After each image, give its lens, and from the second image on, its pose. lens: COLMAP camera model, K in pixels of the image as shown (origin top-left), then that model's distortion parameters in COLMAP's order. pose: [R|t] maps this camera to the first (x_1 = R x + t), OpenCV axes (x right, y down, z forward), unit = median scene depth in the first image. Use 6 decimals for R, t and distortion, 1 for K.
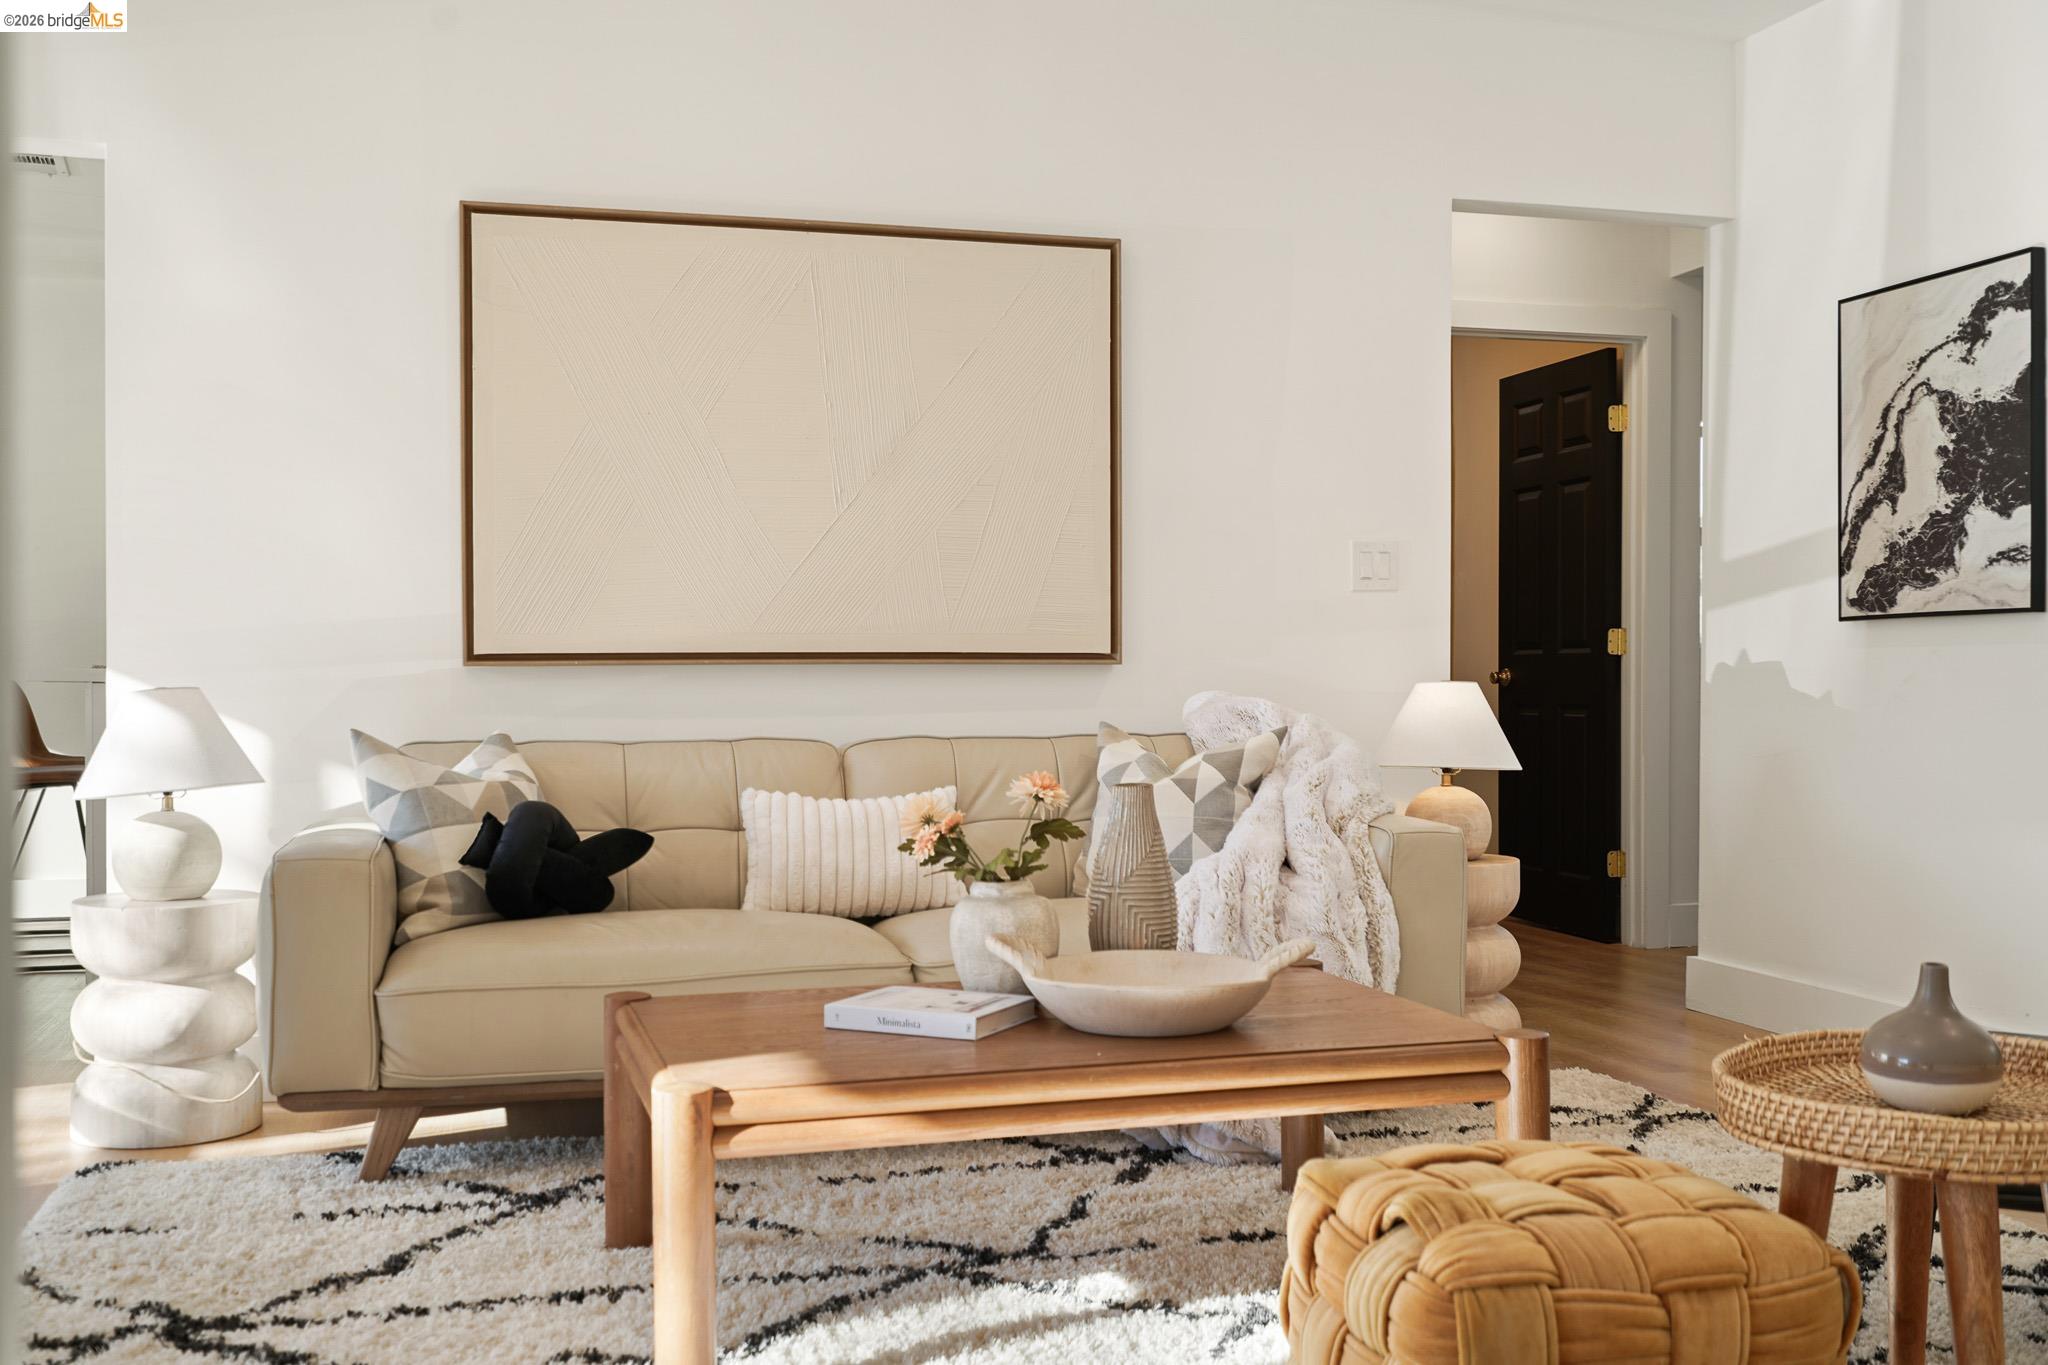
lens RADIAL K [[2095.5, 0, 1017.6], [0, 2095.5, 649.0], [0, 0, 1]] dist [0.033419, 0.000000]
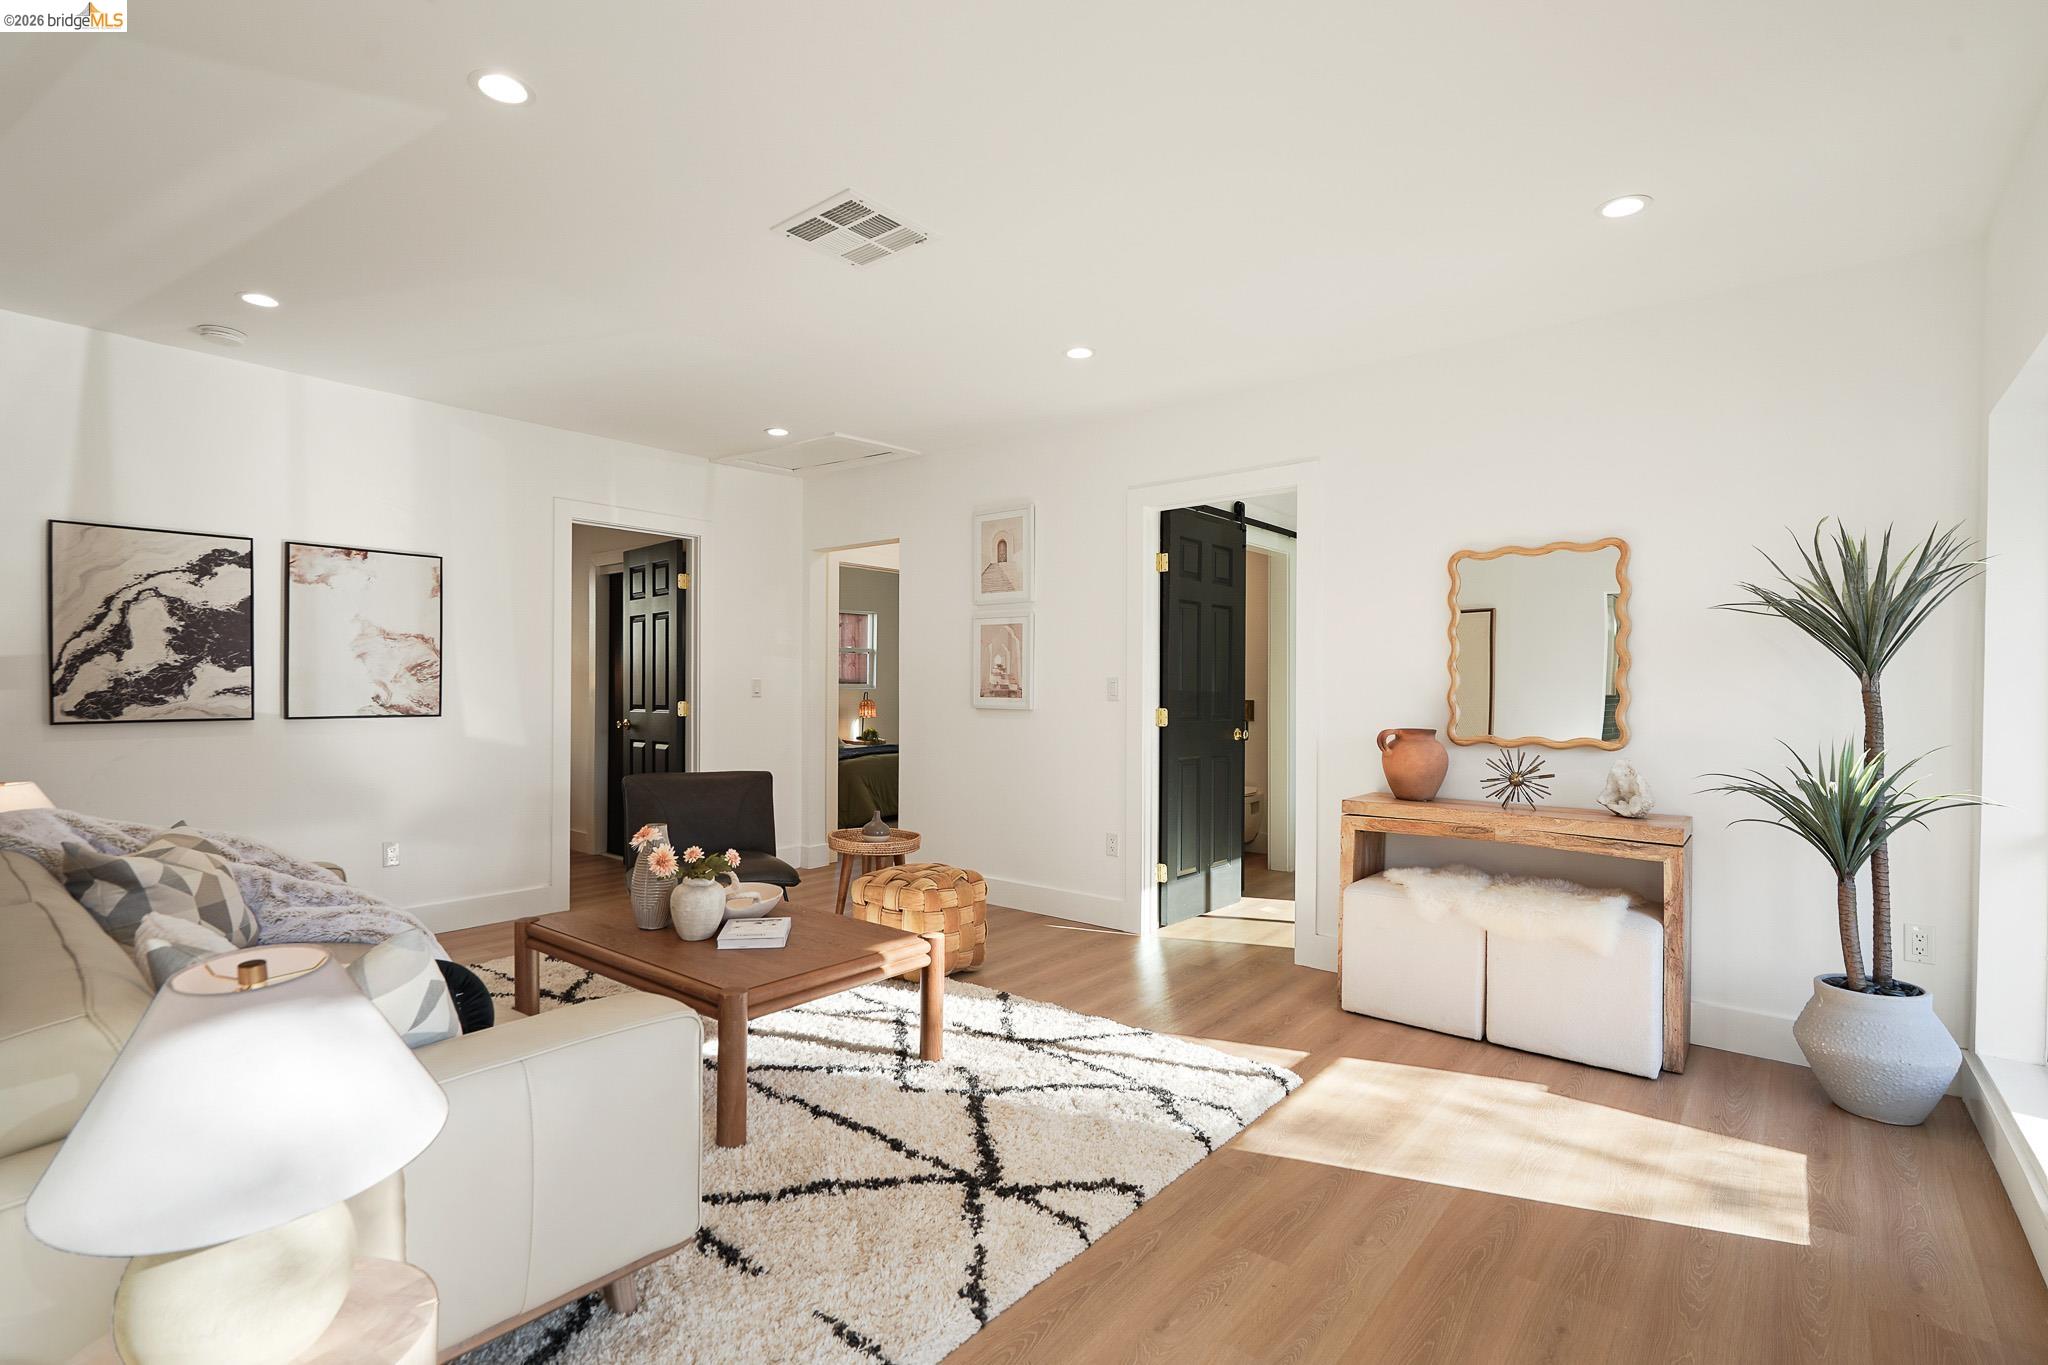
lens RADIAL K [[962.4, 0, 1013.8], [0, 962.4, 678.7], [0, 0, 1]] dist [-0.000746, 0.000209]
pose [[-0.569150, 0.008797, 0.822187, -0.642811], [-0.009475, 0.999806, -0.017256, -0.044885], [-0.822179, -0.017612, -0.568956, 0.871903]]
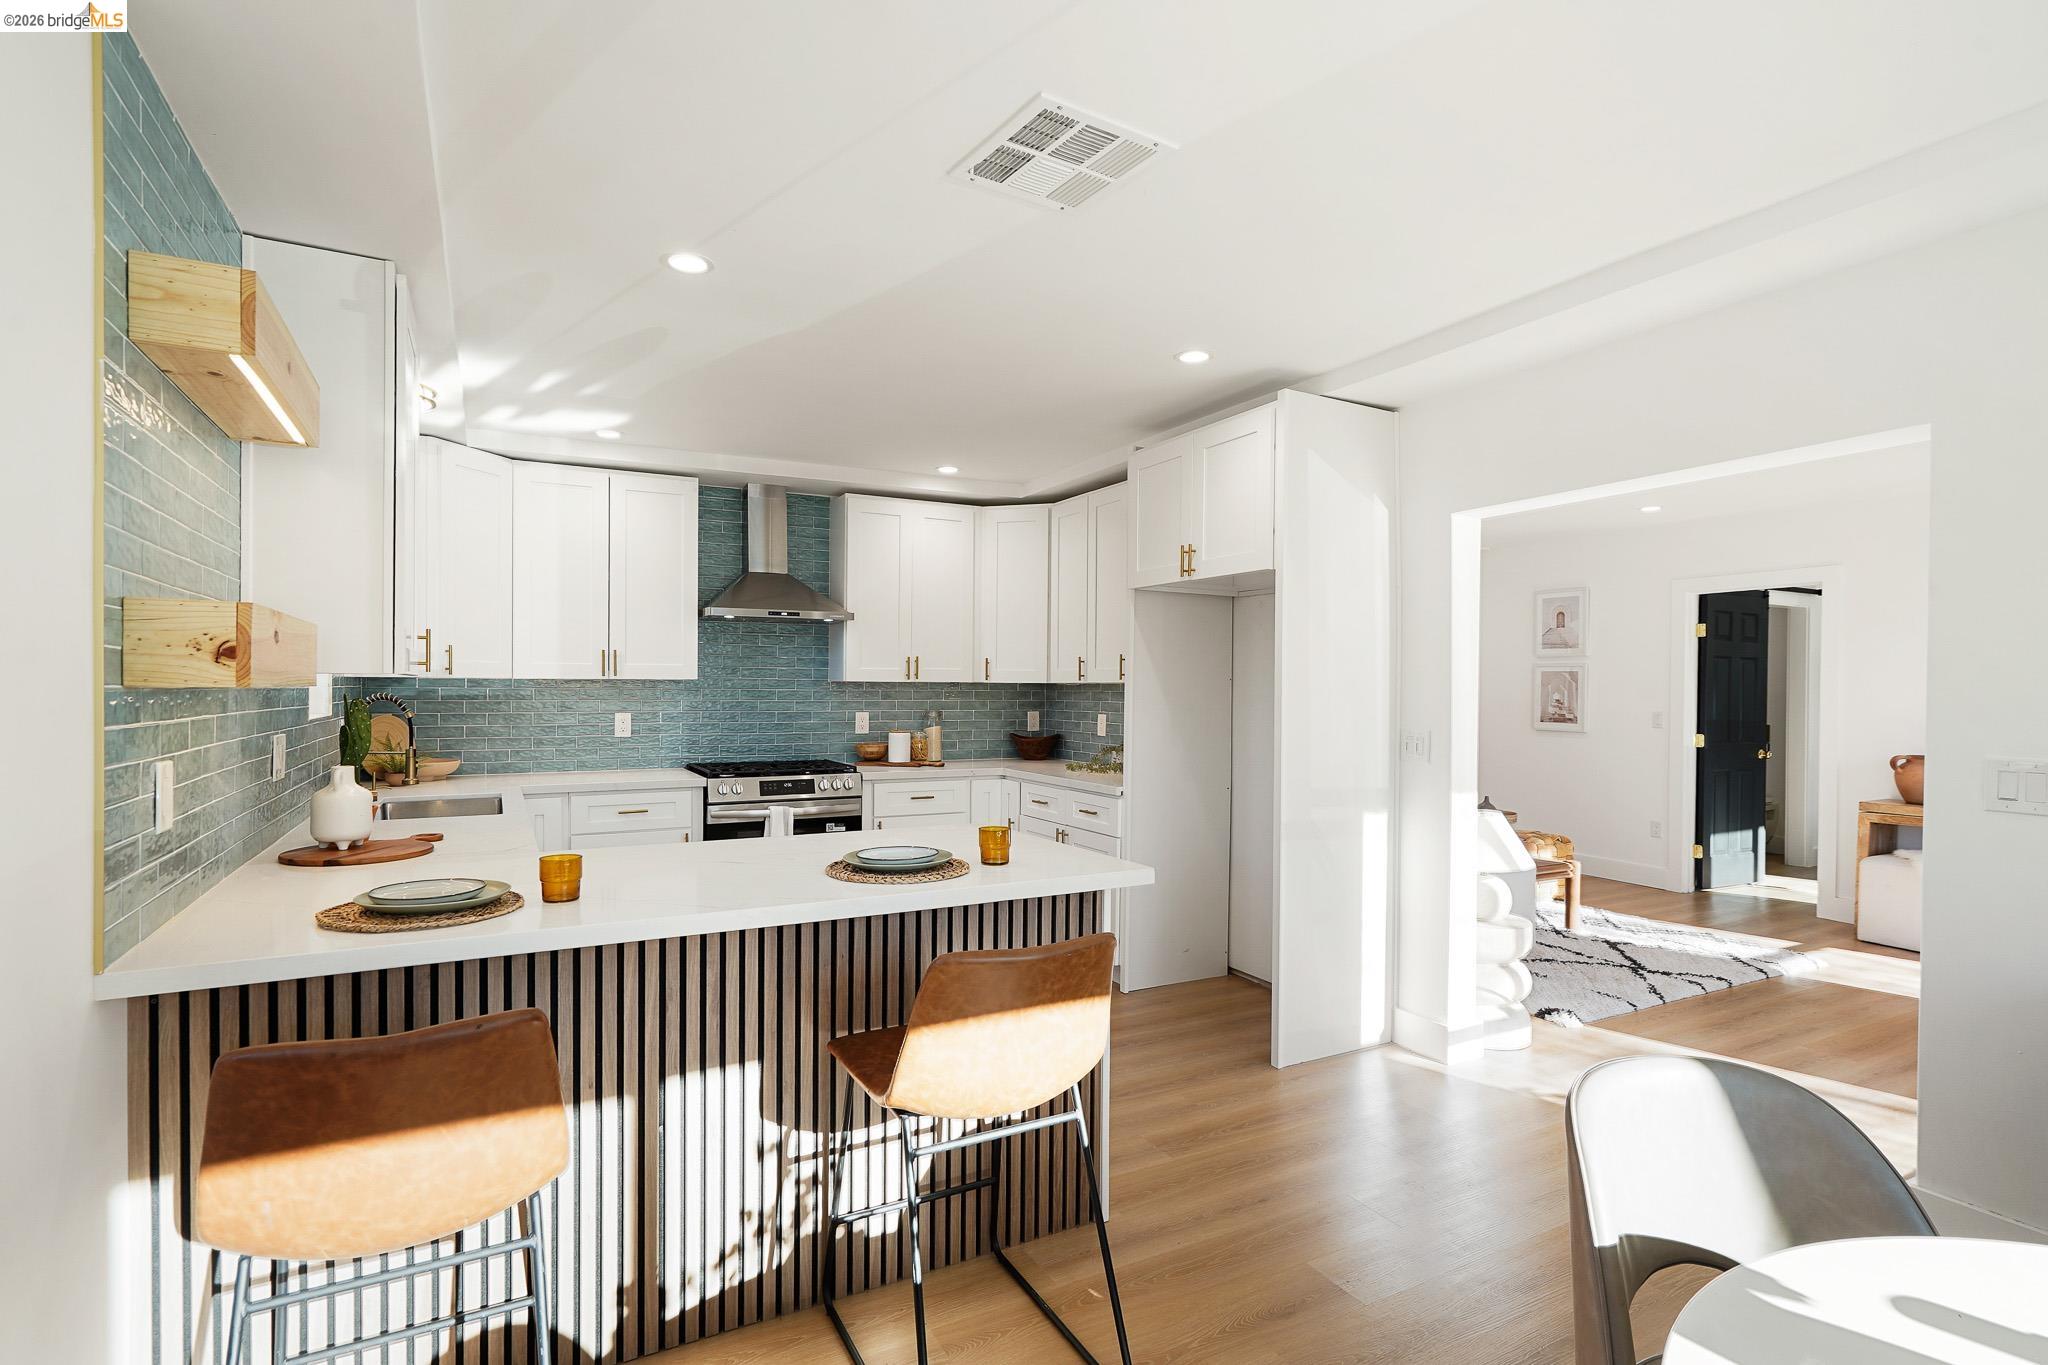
lens RADIAL K [[962.4, 0, 1006.3], [0, 962.4, 690.1], [0, 0, 1]] dist [-0.000746, 0.000209]
pose [[-0.202229, -0.003015, 0.979334, -1.067998], [-0.018238, 0.999833, -0.000688, -0.076839], [-0.979168, -0.018000, -0.202251, 1.437024]]
